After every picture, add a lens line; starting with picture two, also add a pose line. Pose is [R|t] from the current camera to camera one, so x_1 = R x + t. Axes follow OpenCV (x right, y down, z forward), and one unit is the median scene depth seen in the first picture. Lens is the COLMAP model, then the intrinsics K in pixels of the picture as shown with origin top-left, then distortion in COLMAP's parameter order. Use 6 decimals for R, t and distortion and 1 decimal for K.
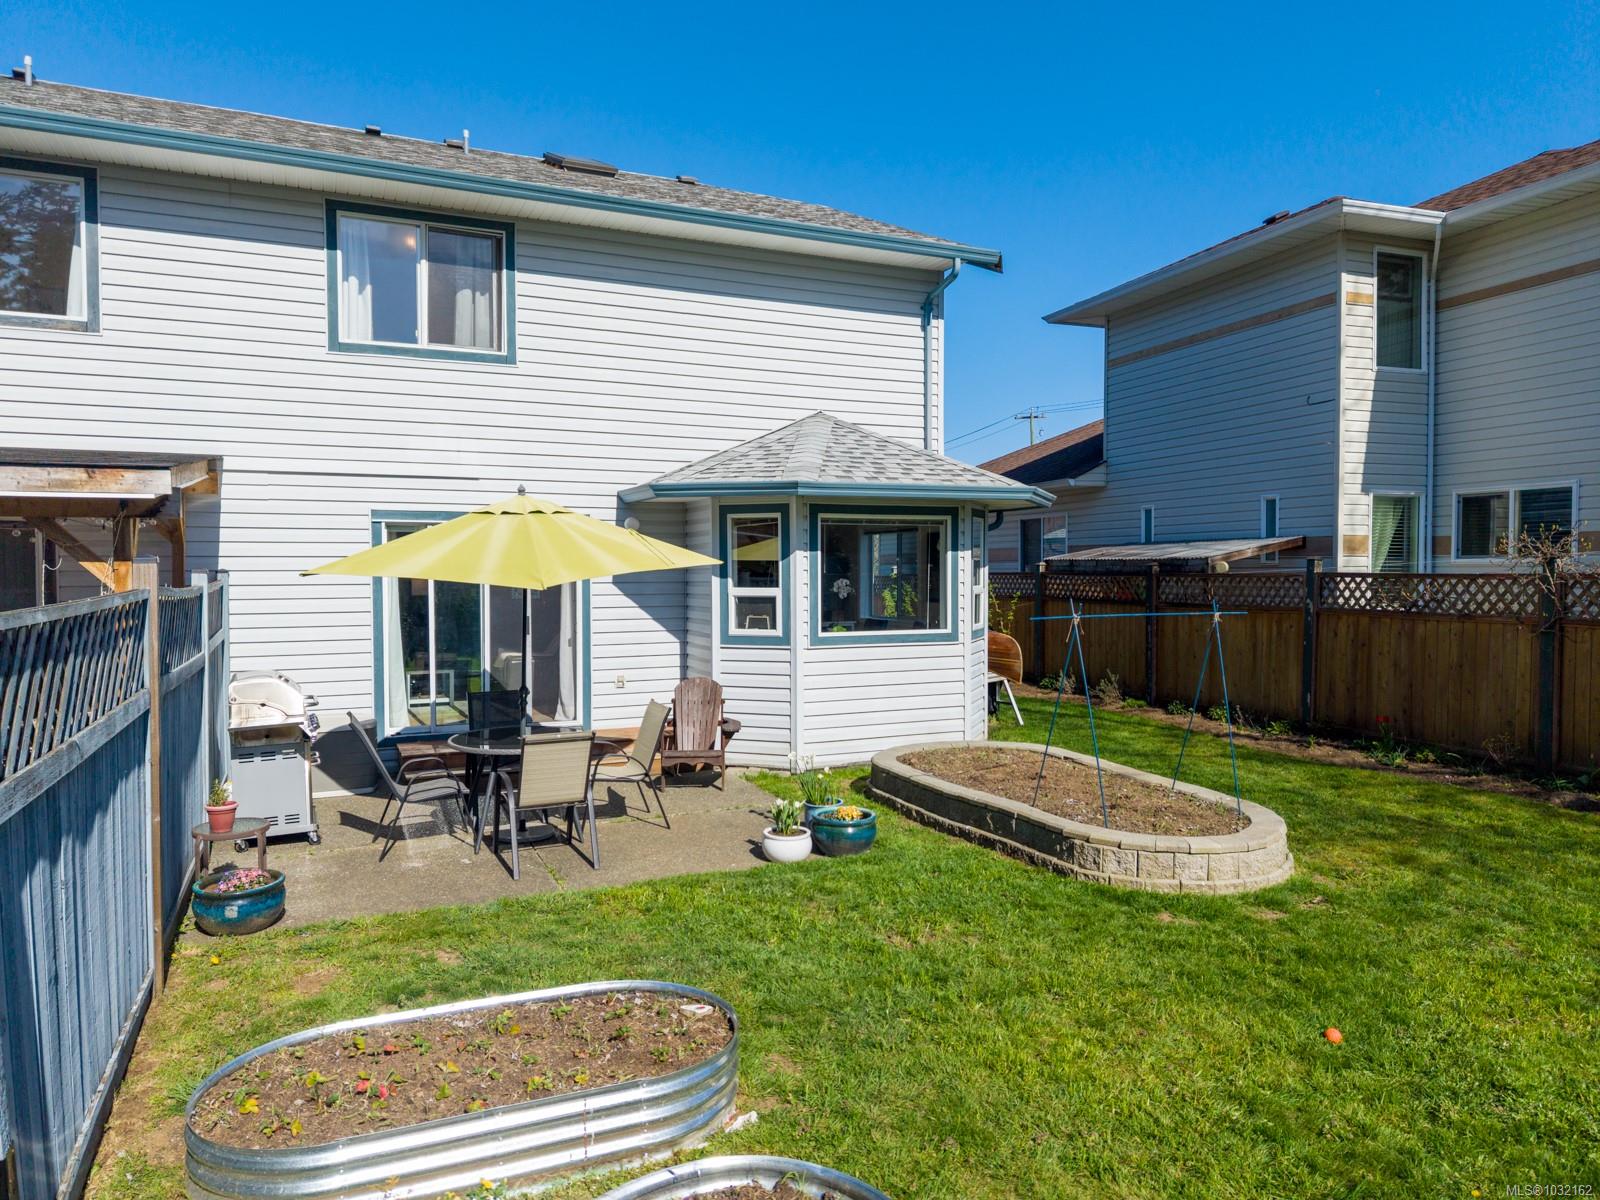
lens RADIAL K [[1075.8, 0, 808.6], [0, 1075.8, 596.8], [0, 0, 1]] dist [0.033225, -0.037731]
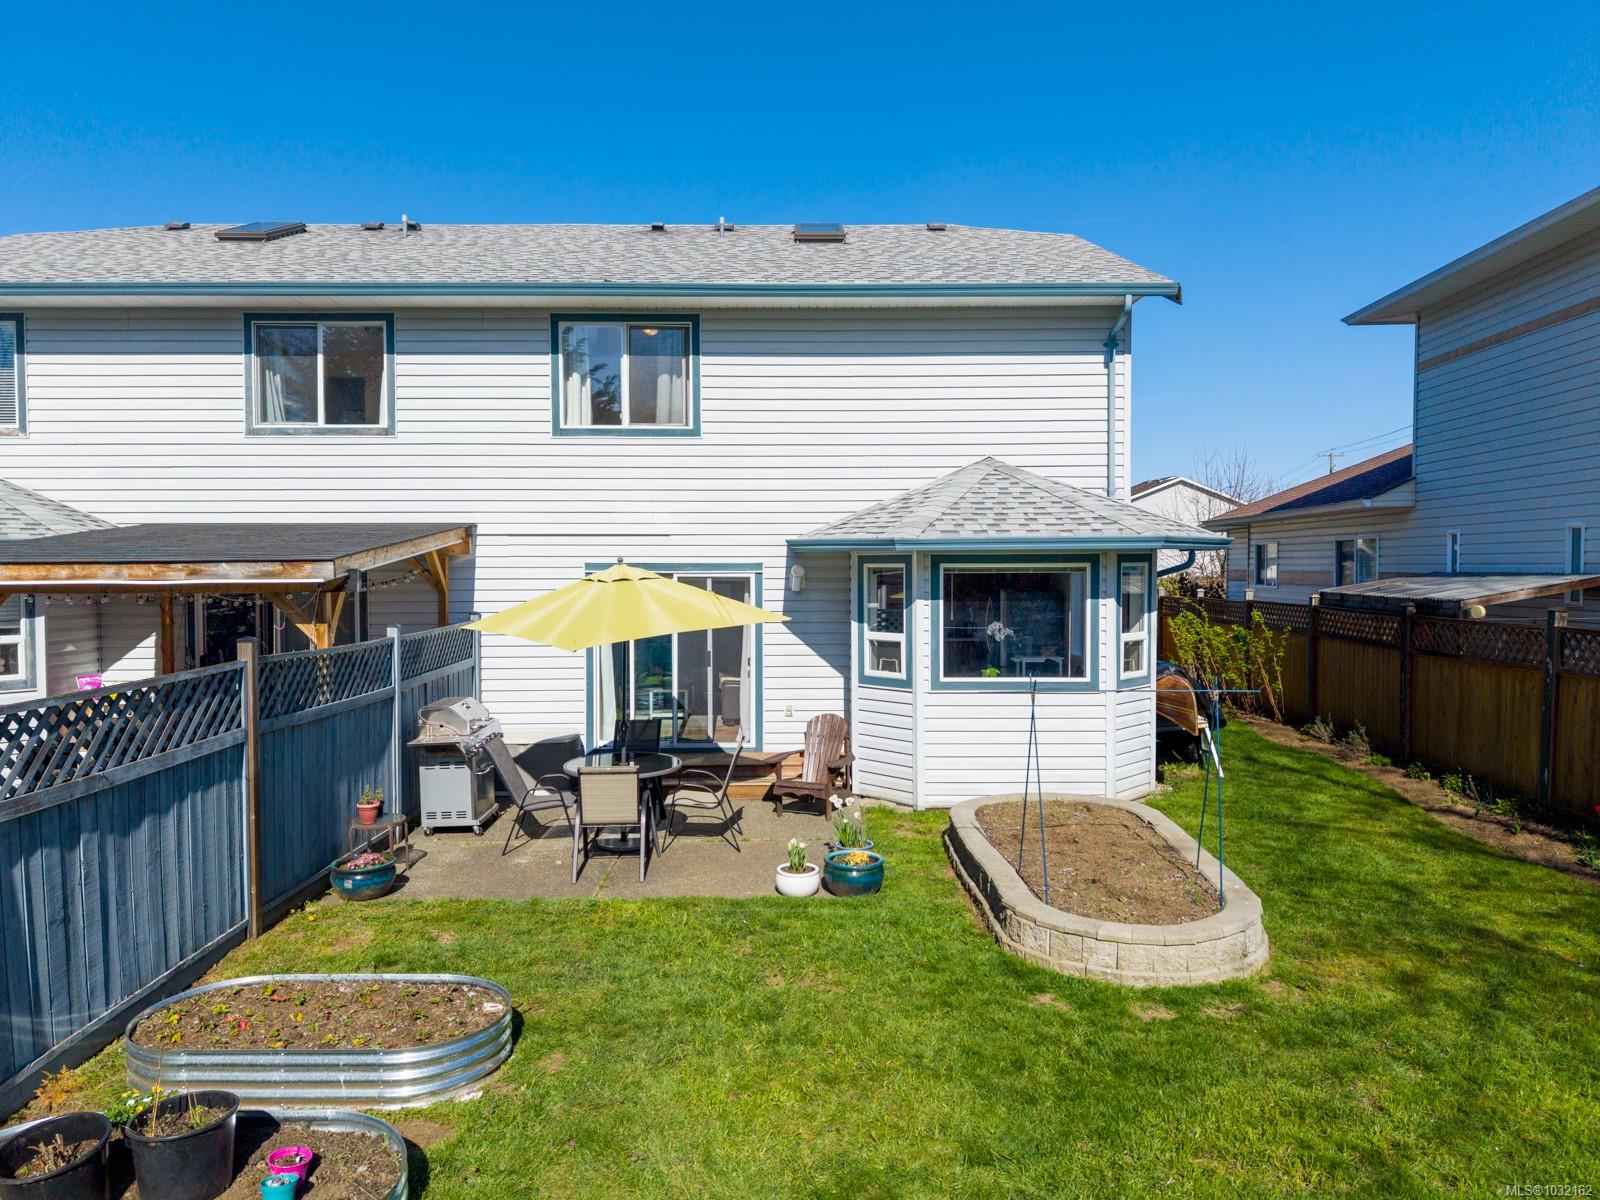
lens RADIAL K [[1075.8, 0, 807.8], [0, 1075.8, 598.4], [0, 0, 1]] dist [0.033225, -0.037731]
pose [[0.912266, 0.013721, -0.409367, 0.321954], [-0.010457, 0.999893, 0.010211, -0.053745], [0.409464, -0.005035, 0.912312, -0.013087]]
